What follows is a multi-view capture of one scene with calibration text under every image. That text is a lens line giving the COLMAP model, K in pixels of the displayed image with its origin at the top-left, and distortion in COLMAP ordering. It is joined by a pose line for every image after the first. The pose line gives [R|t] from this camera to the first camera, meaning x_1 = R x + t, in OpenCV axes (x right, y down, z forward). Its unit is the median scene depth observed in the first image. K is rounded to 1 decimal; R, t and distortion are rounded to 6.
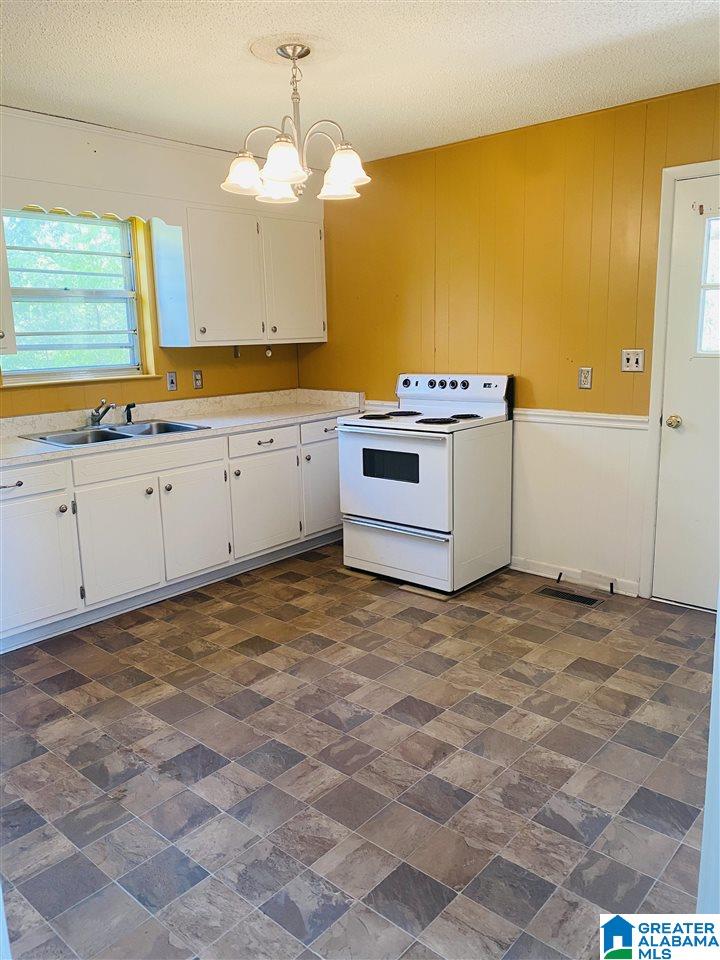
lens RADIAL K [[729.1, 0, 359.1], [0, 729.1, 478.4], [0, 0, 1]] dist [0.028907, -0.024835]
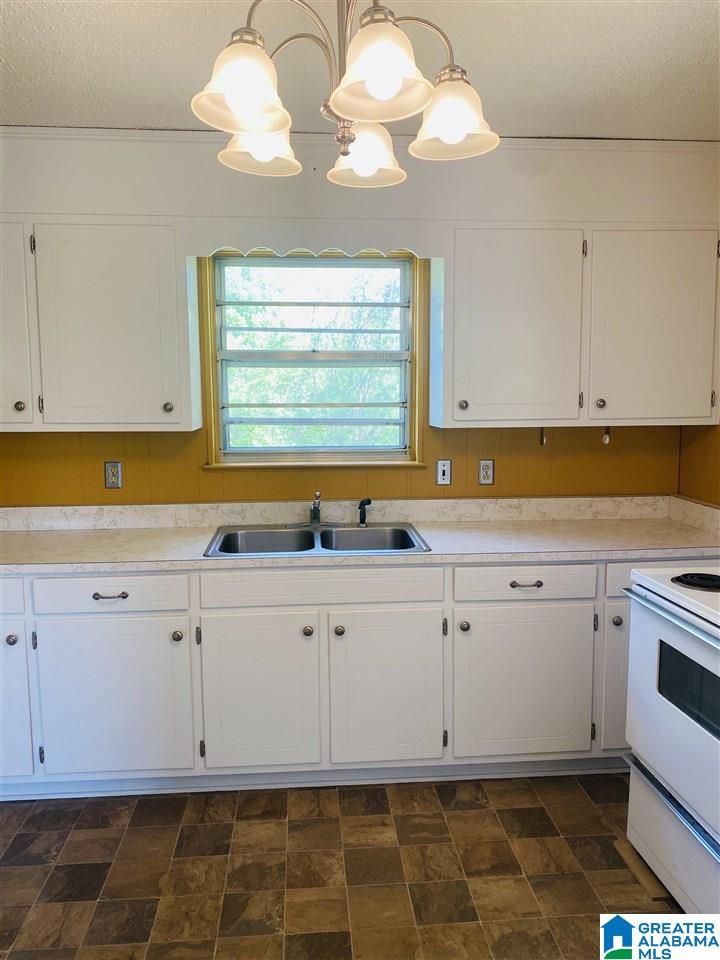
lens RADIAL K [[729.1, 0, 358.9], [0, 729.1, 479.9], [0, 0, 1]] dist [0.028907, -0.024835]
pose [[0.712024, 0.094492, -0.695768, 0.196709], [-0.148382, 0.988774, -0.017563, -0.107525], [0.686298, 0.115744, 0.718052, 0.457141]]
